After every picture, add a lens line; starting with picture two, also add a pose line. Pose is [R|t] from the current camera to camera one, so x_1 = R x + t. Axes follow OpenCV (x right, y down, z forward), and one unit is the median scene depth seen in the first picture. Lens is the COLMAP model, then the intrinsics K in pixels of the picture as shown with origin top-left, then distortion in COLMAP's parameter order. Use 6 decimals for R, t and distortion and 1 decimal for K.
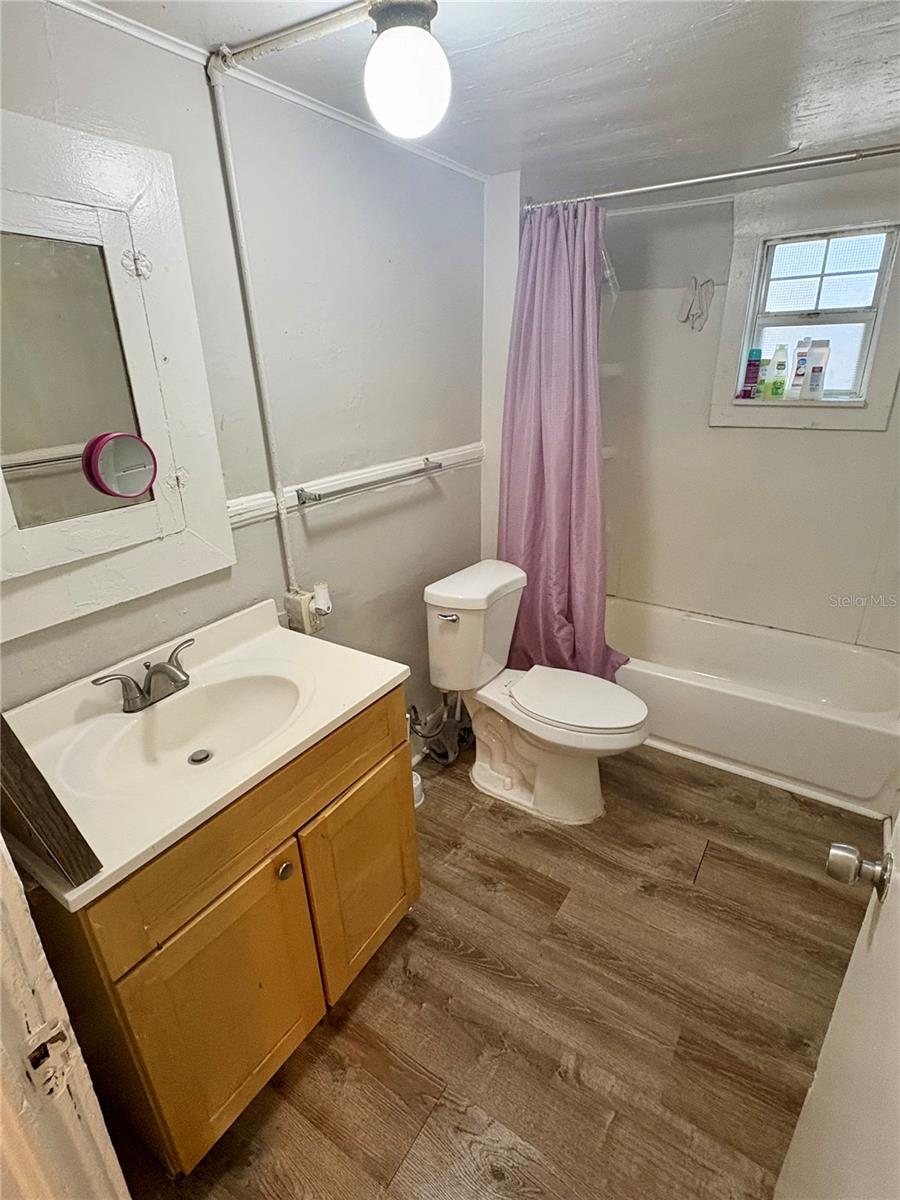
lens RADIAL K [[597.8, 0, 448.6], [0, 597.8, 600.6], [0, 0, 1]] dist [0.002114, -0.000780]
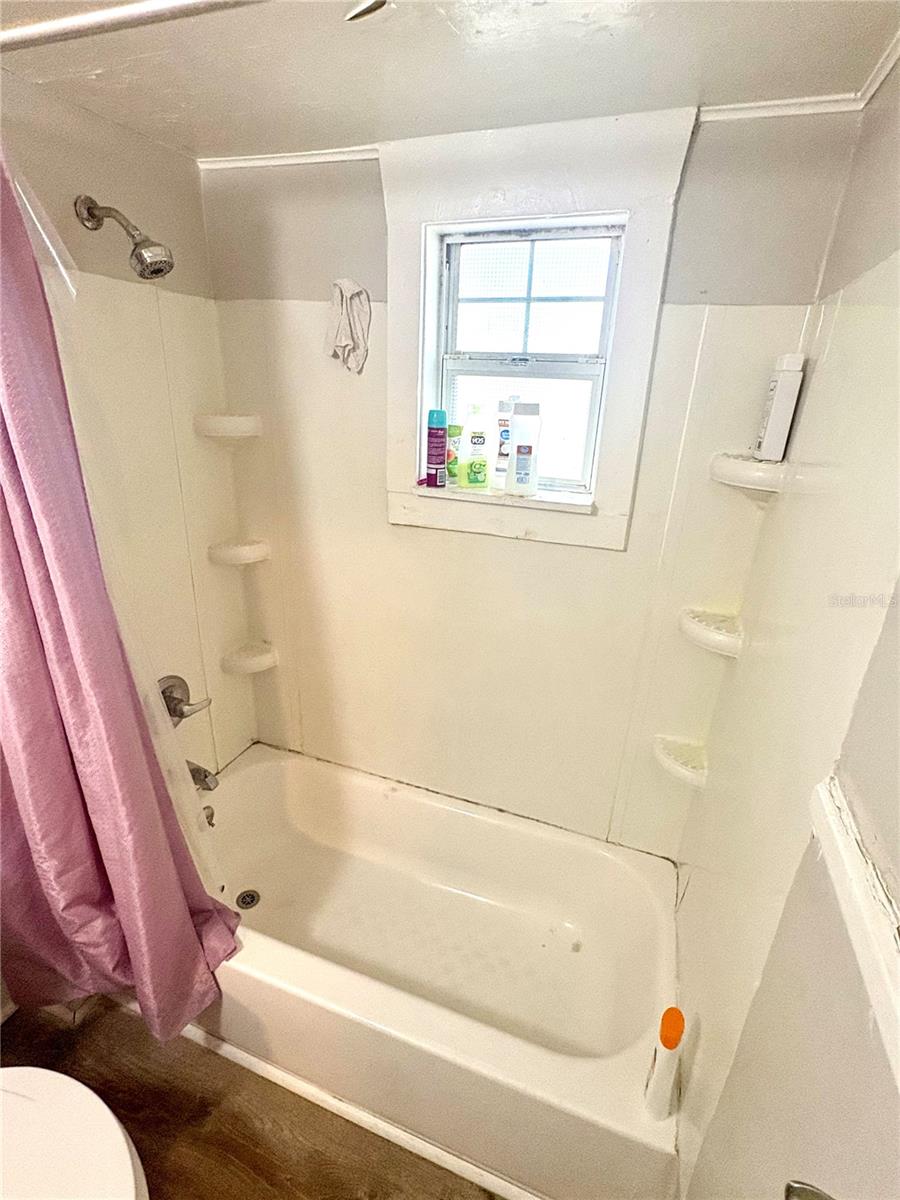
lens RADIAL K [[567.4, 0, 451.4], [0, 567.4, 601.7], [0, 0, 1]] dist [-0.000183, 0.000643]
pose [[0.972960, -0.031939, 0.228756, 0.549708], [0.032190, 0.999478, 0.002636, -0.317499], [-0.228721, 0.004798, 0.973480, 0.606817]]
